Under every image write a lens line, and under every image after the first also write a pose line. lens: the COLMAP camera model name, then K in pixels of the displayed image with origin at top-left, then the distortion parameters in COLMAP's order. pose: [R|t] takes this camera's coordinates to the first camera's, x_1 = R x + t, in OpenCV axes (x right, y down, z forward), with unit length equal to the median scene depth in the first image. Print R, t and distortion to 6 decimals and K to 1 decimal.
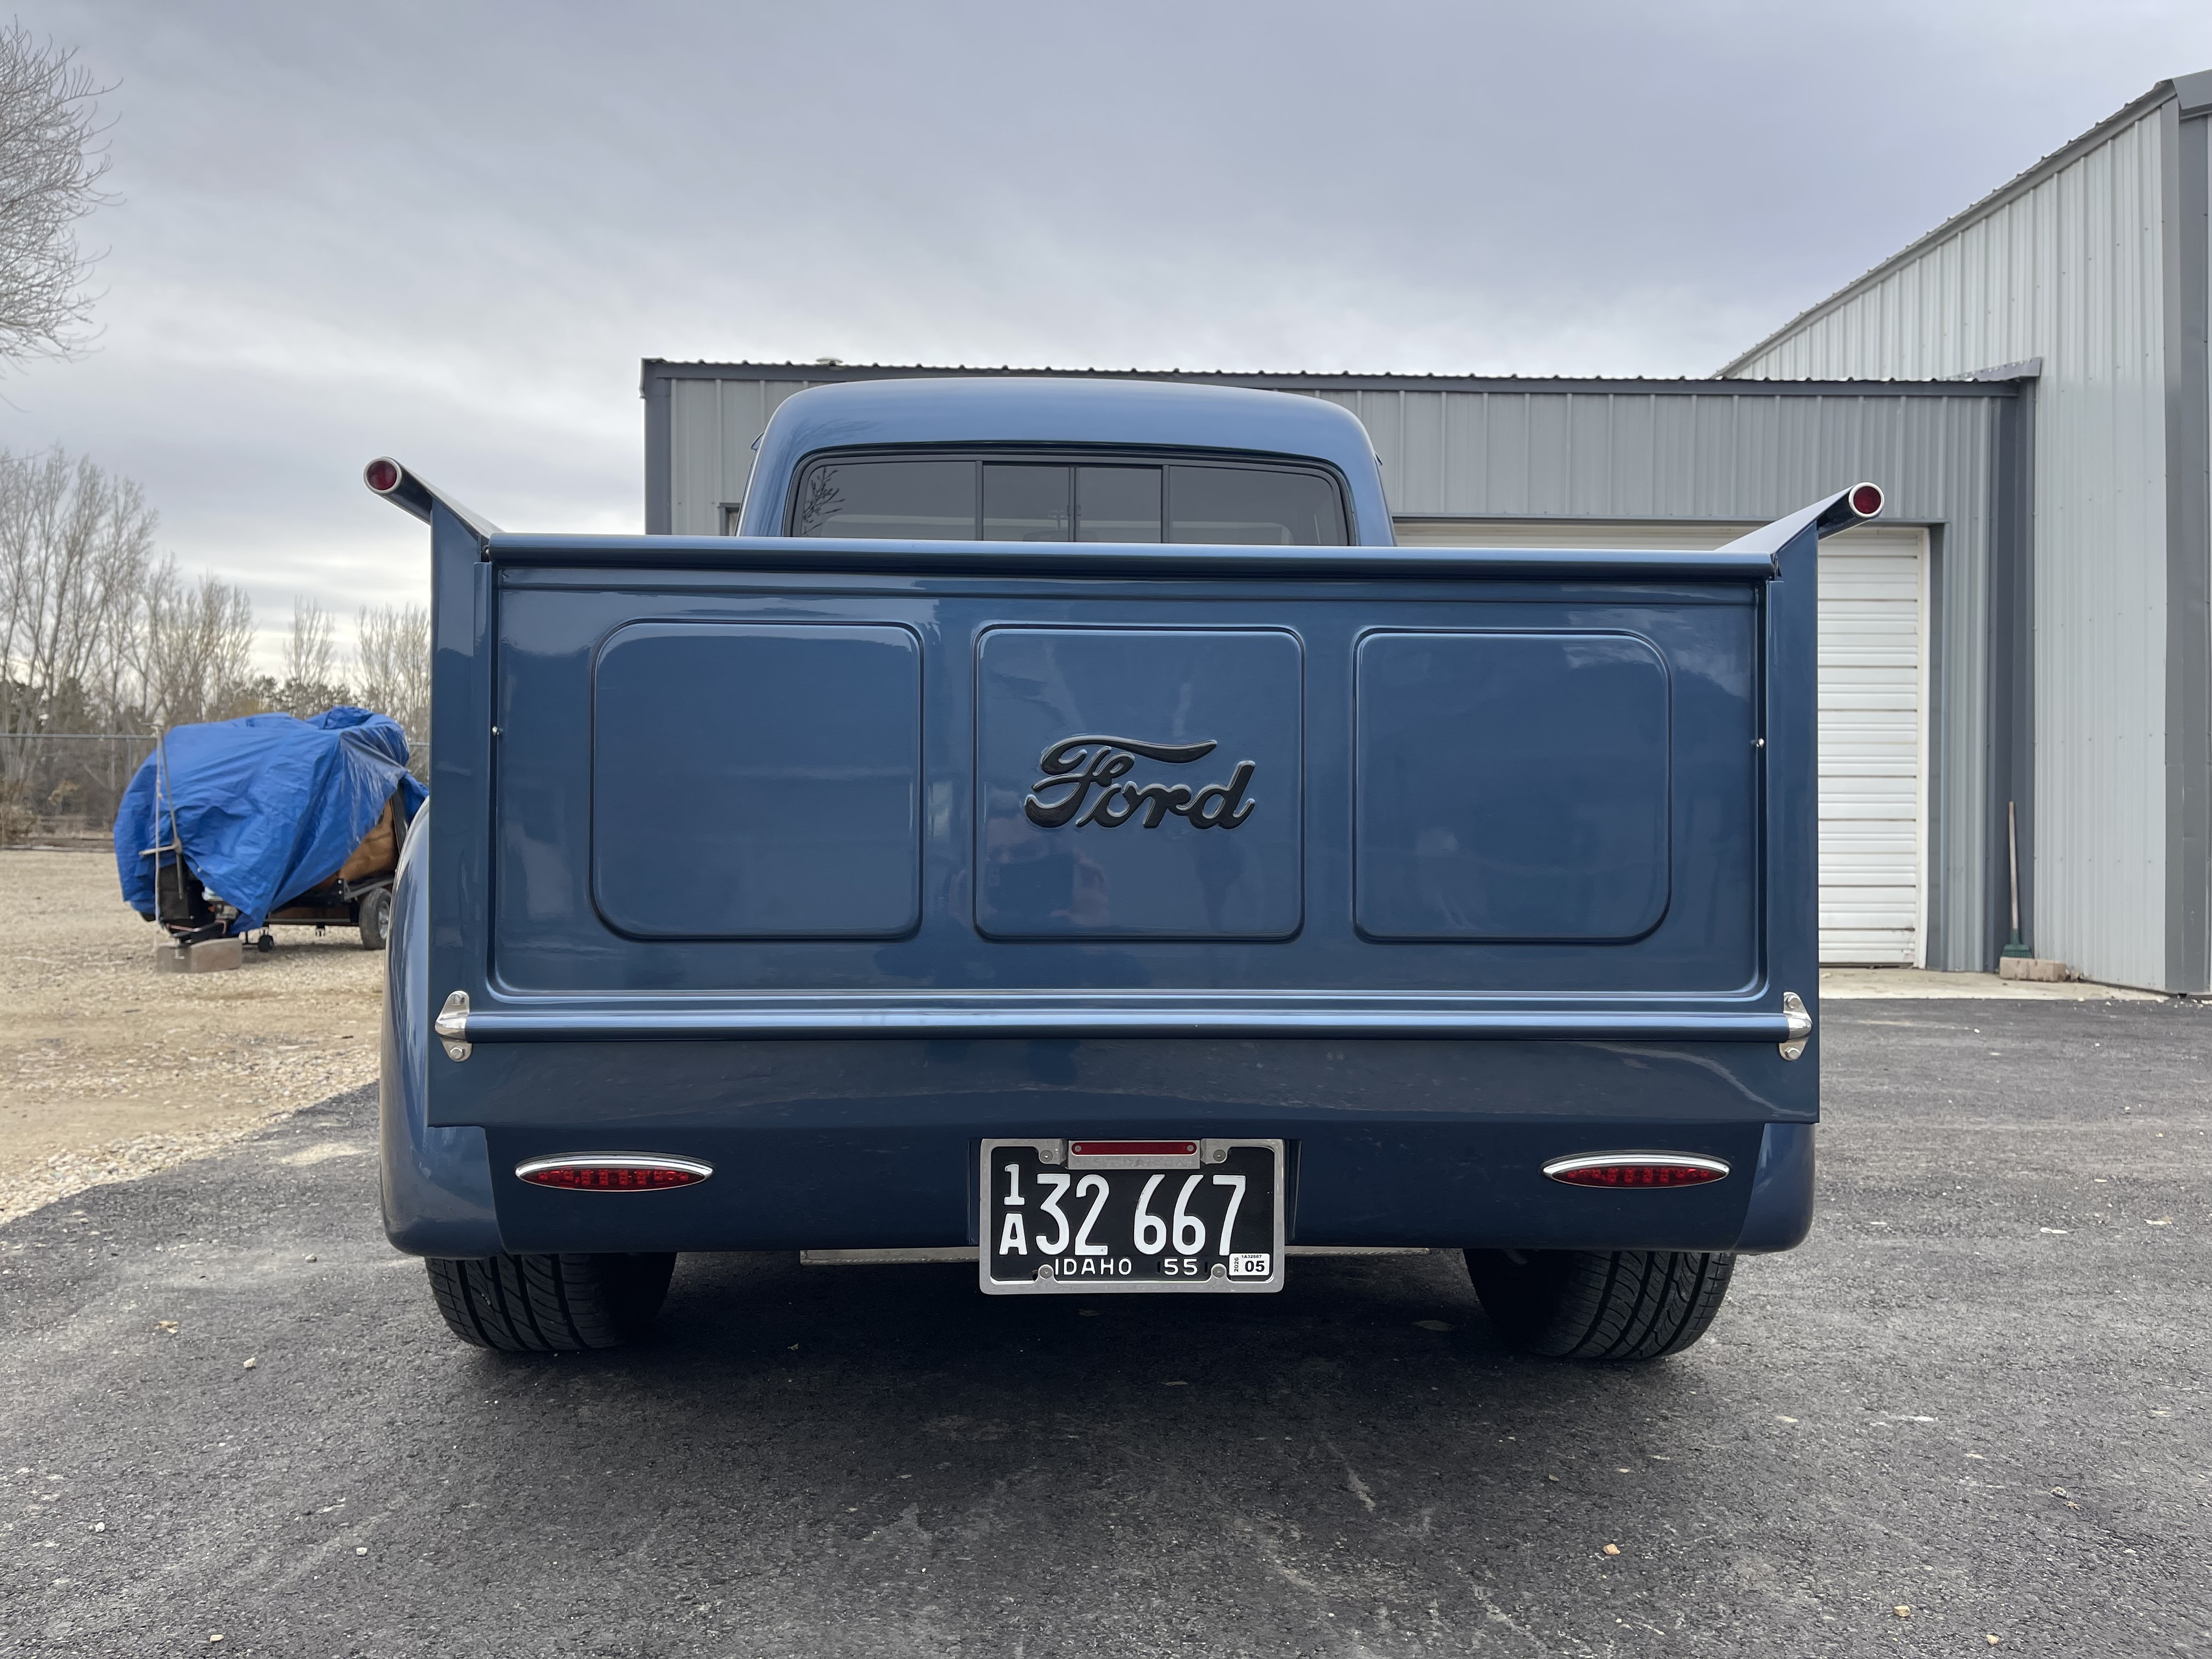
lens RADIAL K [[1704.7, 0, 1084.8], [0, 1704.7, 832.3], [0, 0, 1]] dist [0.093905, -0.143672]
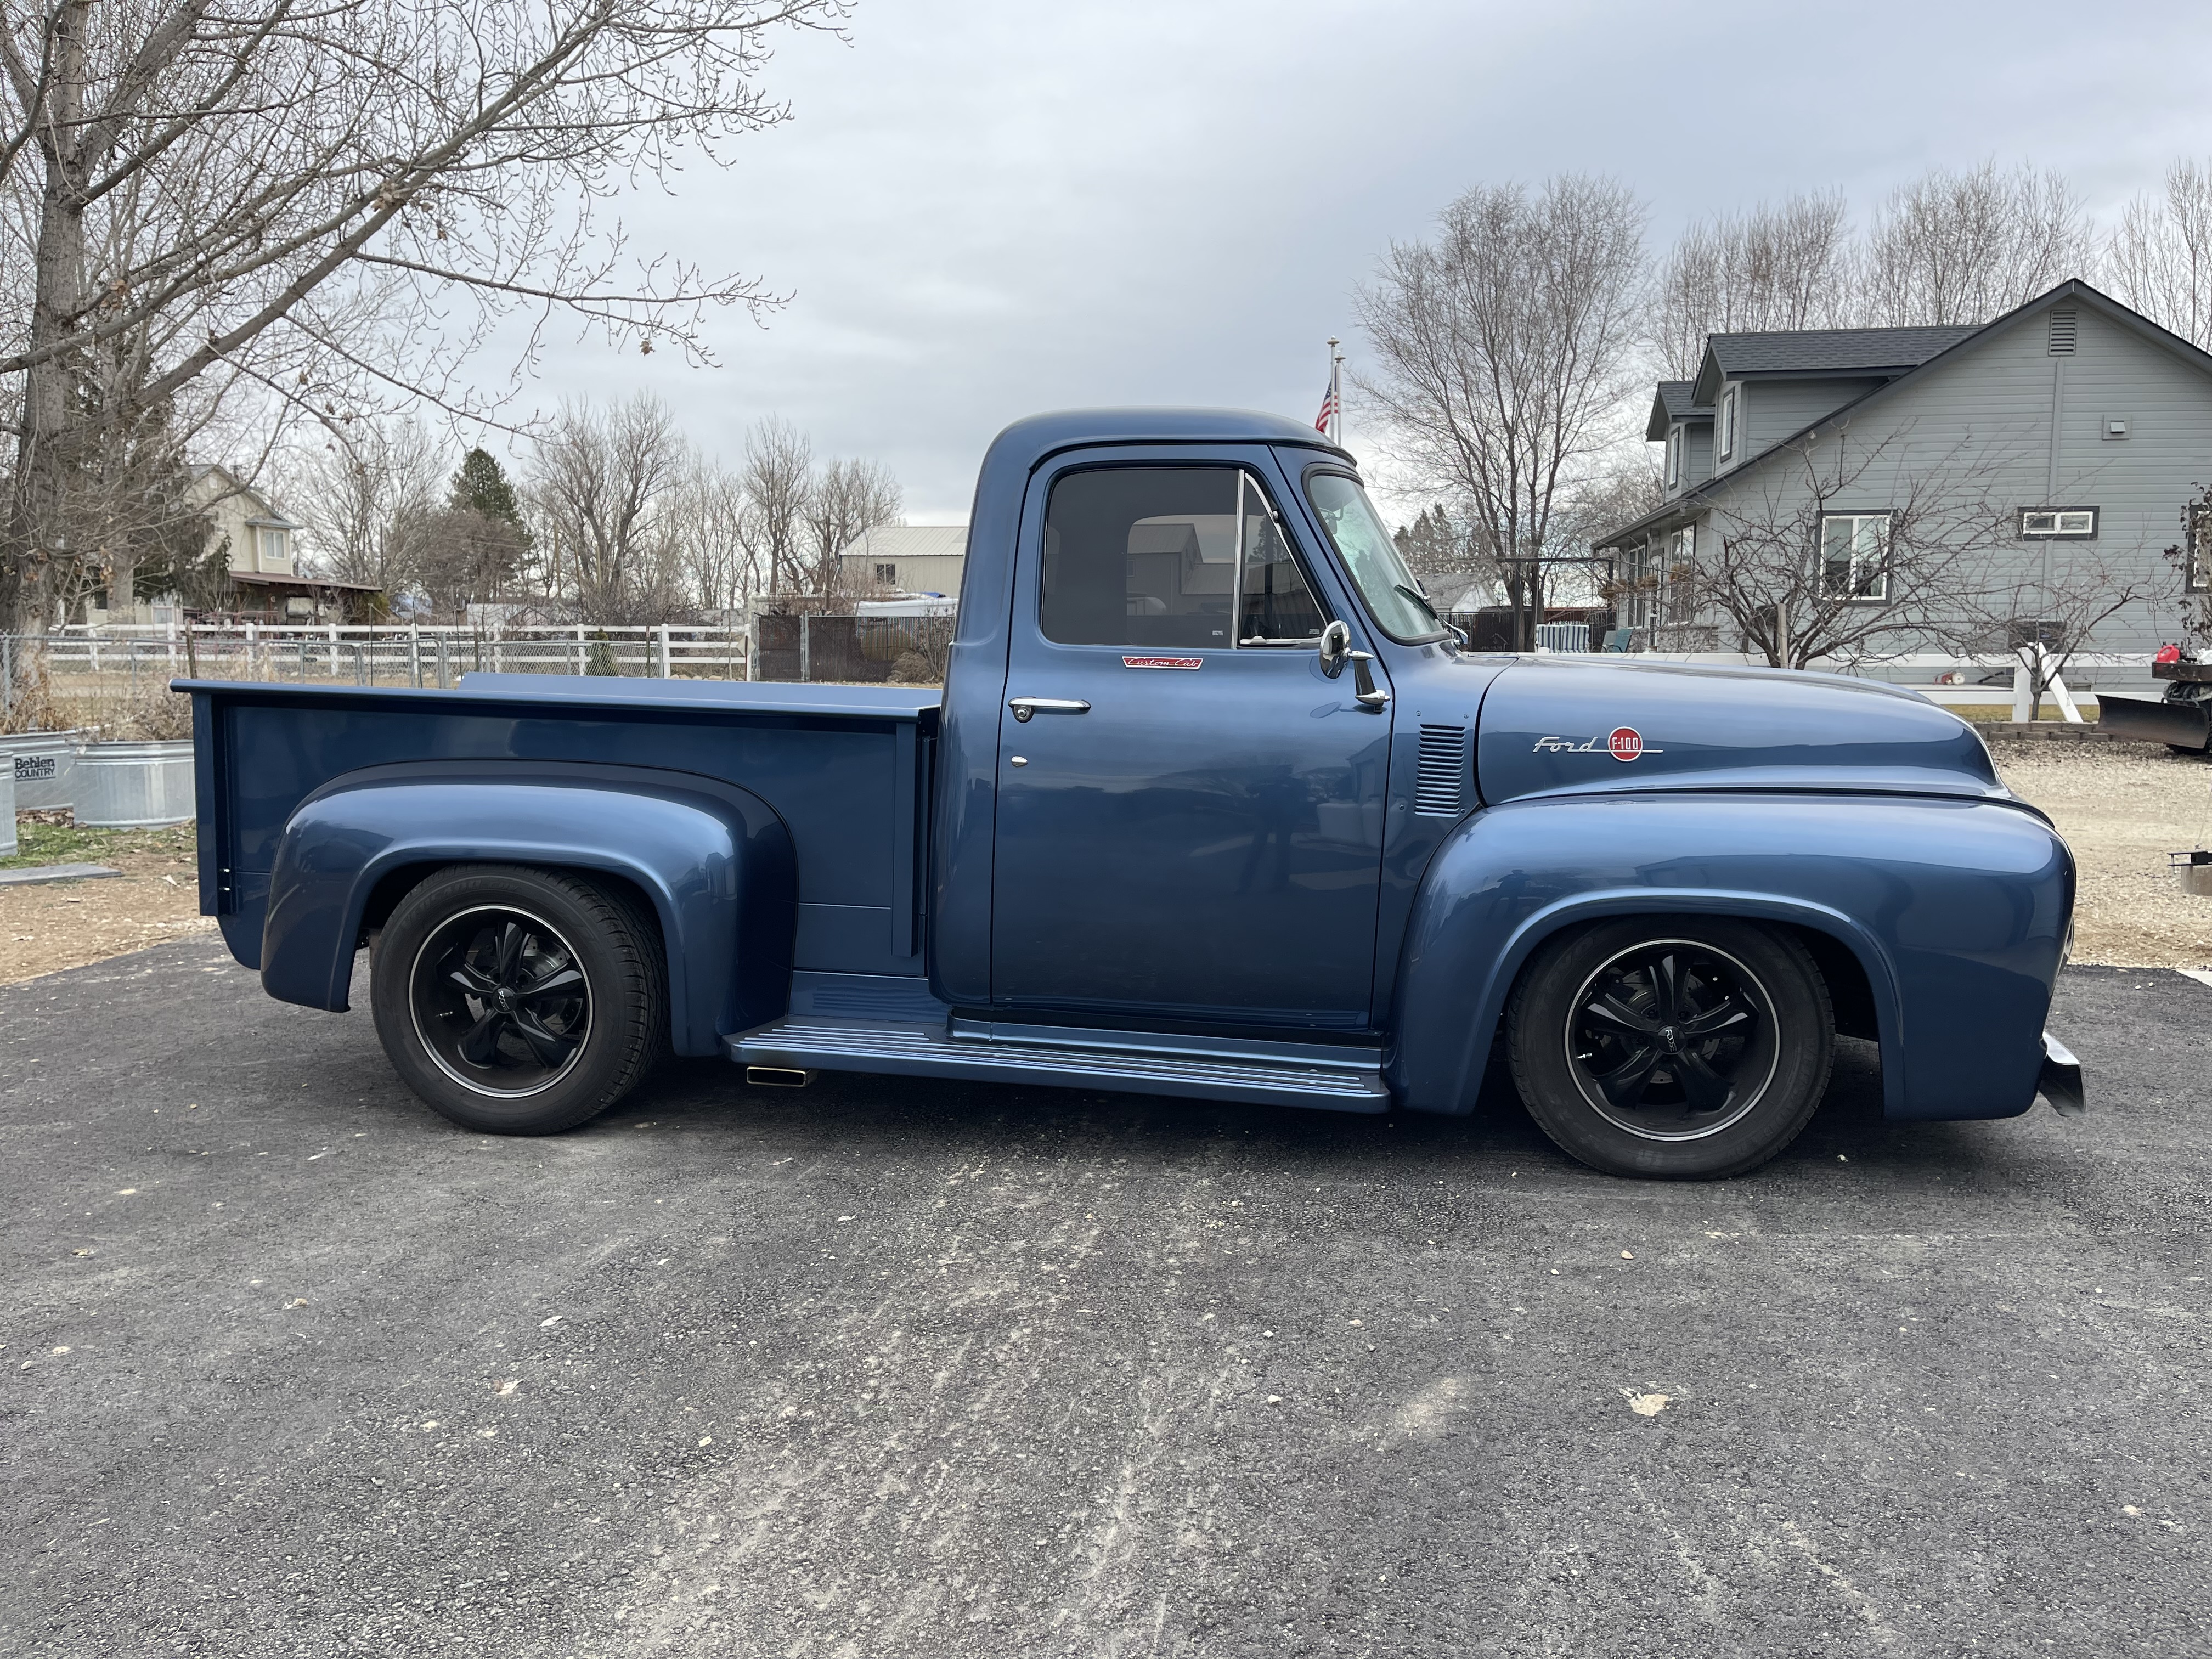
lens RADIAL K [[1721.4, 0, 1140.9], [0, 1721.4, 827.0], [0, 0, 1]] dist [0.073433, -0.101016]
pose [[-0.205433, 0.103324, -0.973202, 2.239637], [-0.014039, 0.993998, 0.108496, -0.229981], [0.978571, 0.035951, -0.202749, 2.420401]]
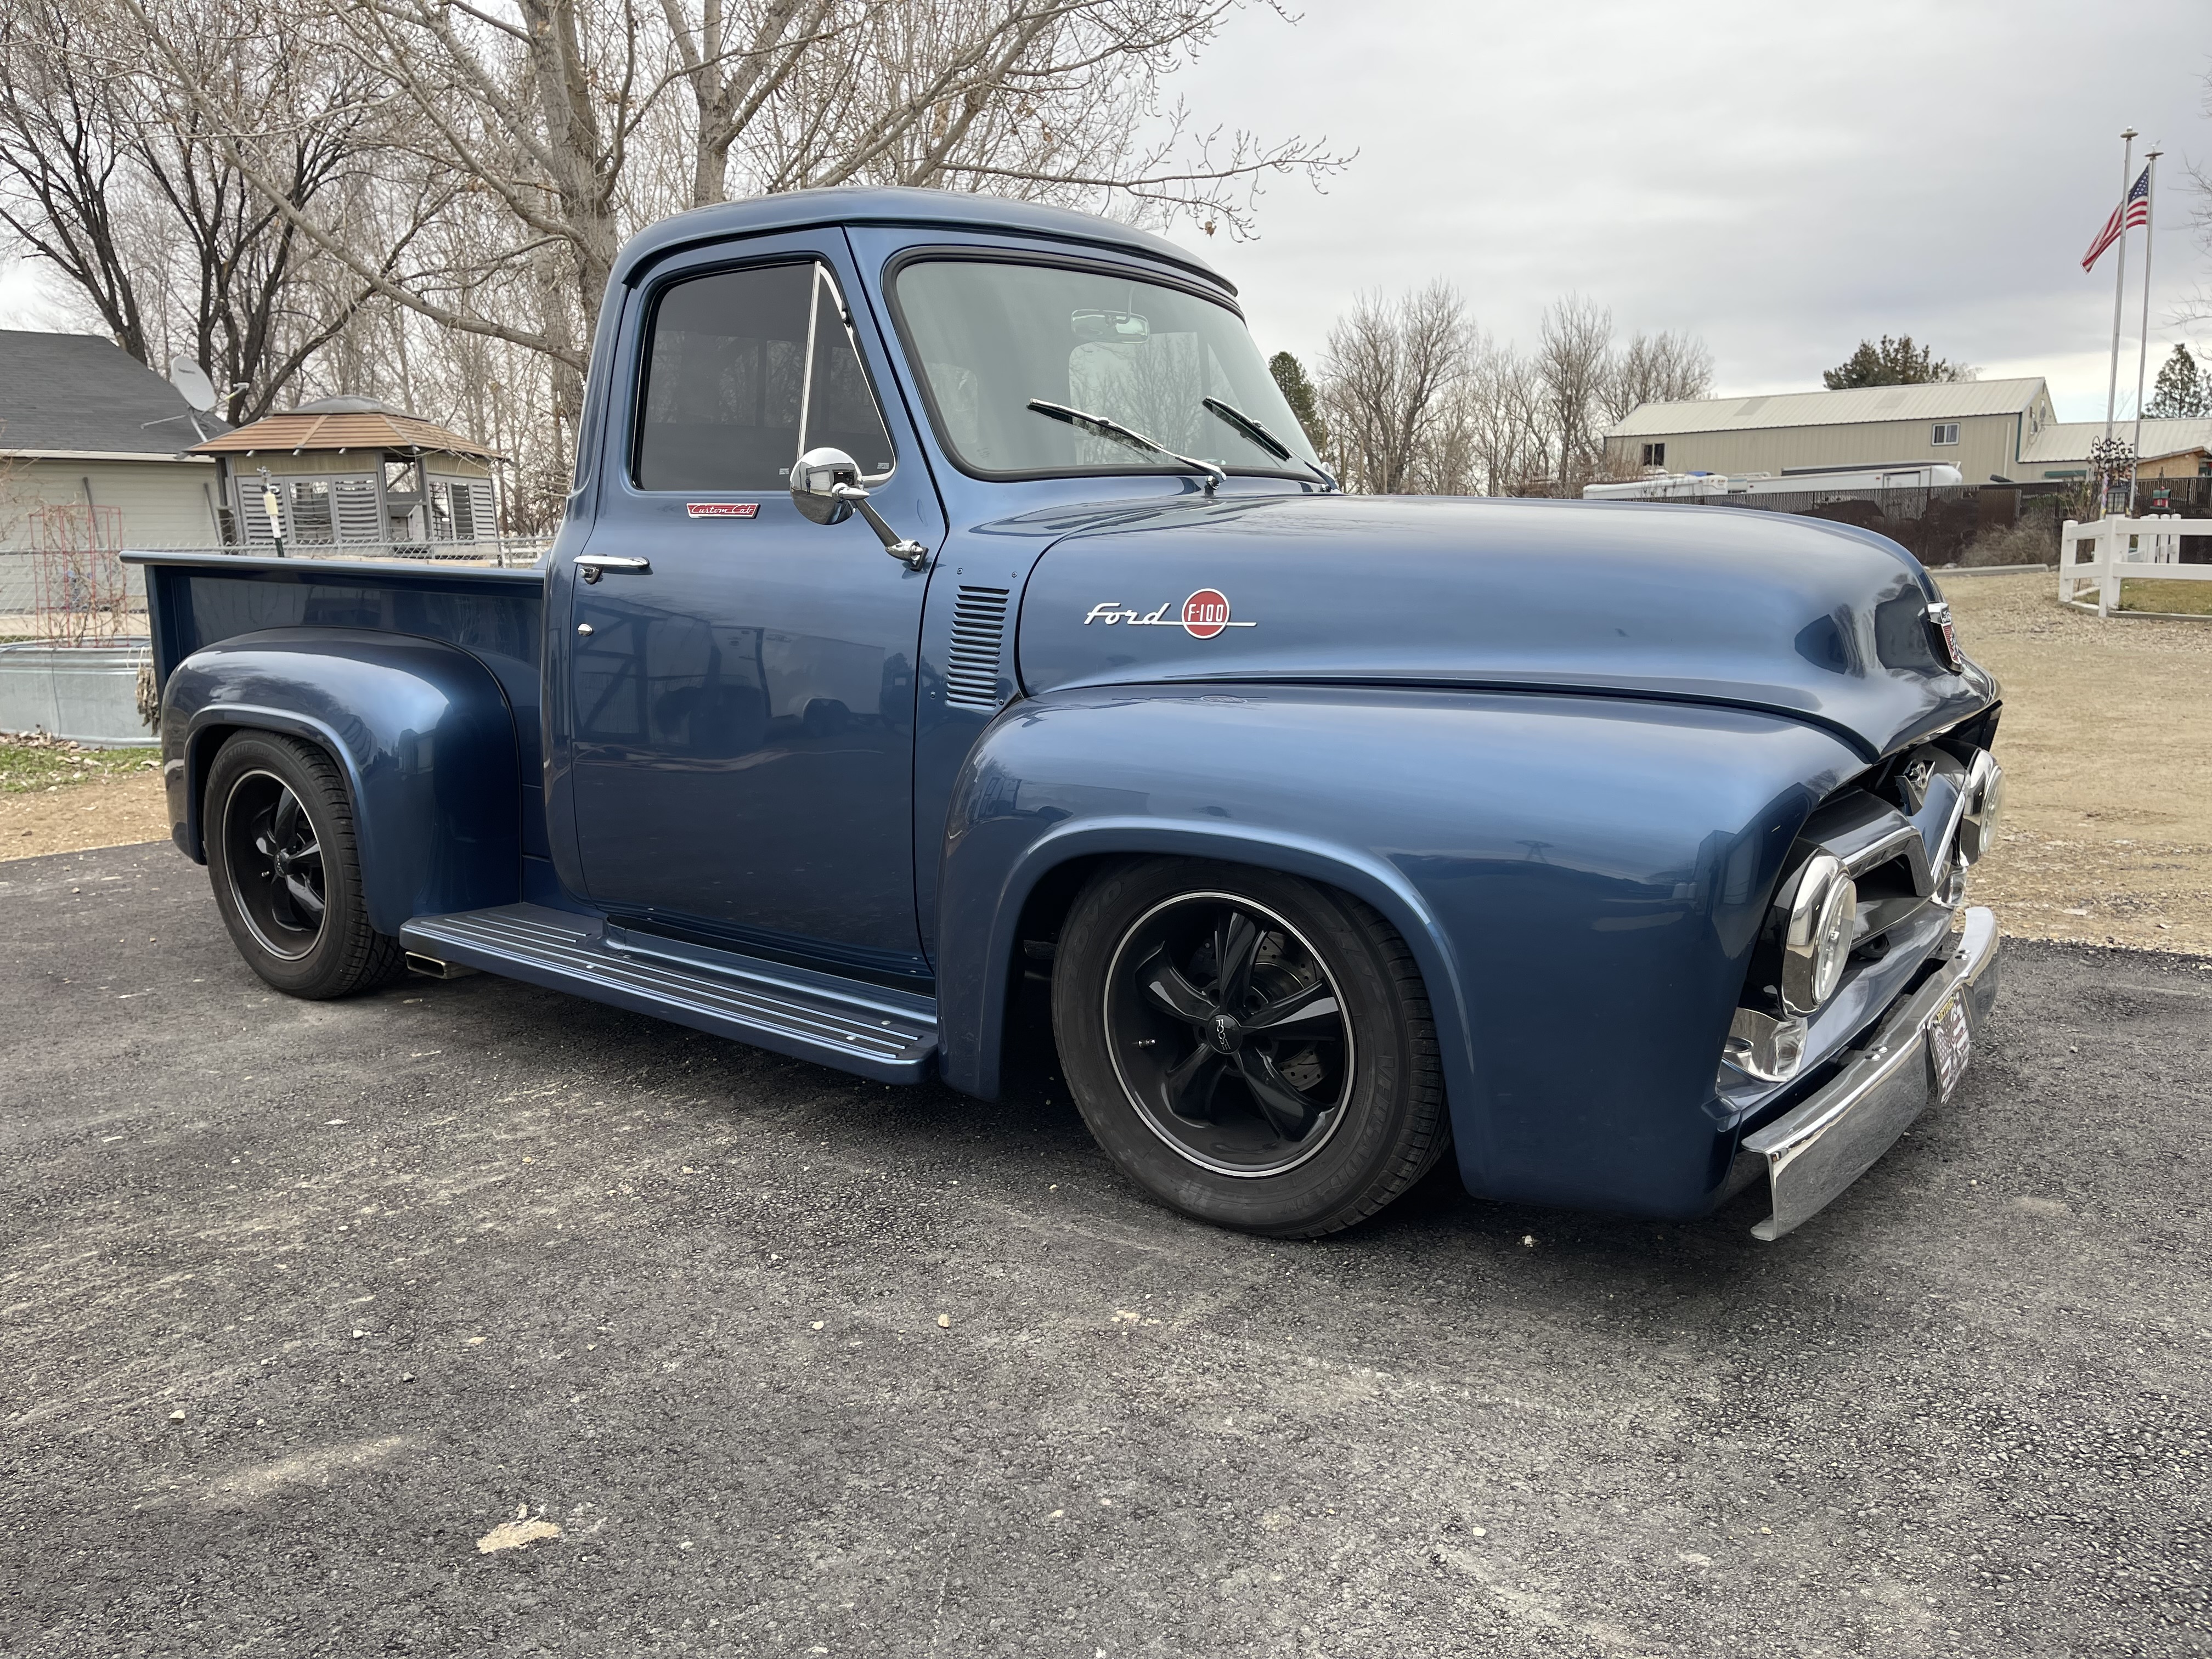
lens RADIAL K [[1721.4, 0, 1140.9], [0, 1721.4, 827.0], [0, 0, 1]] dist [0.073433, -0.101016]
pose [[-0.644453, 0.132969, -0.752994, 1.324122], [0.004729, 0.985438, 0.169968, -0.186086], [0.764629, 0.105976, -0.635697, 3.392877]]
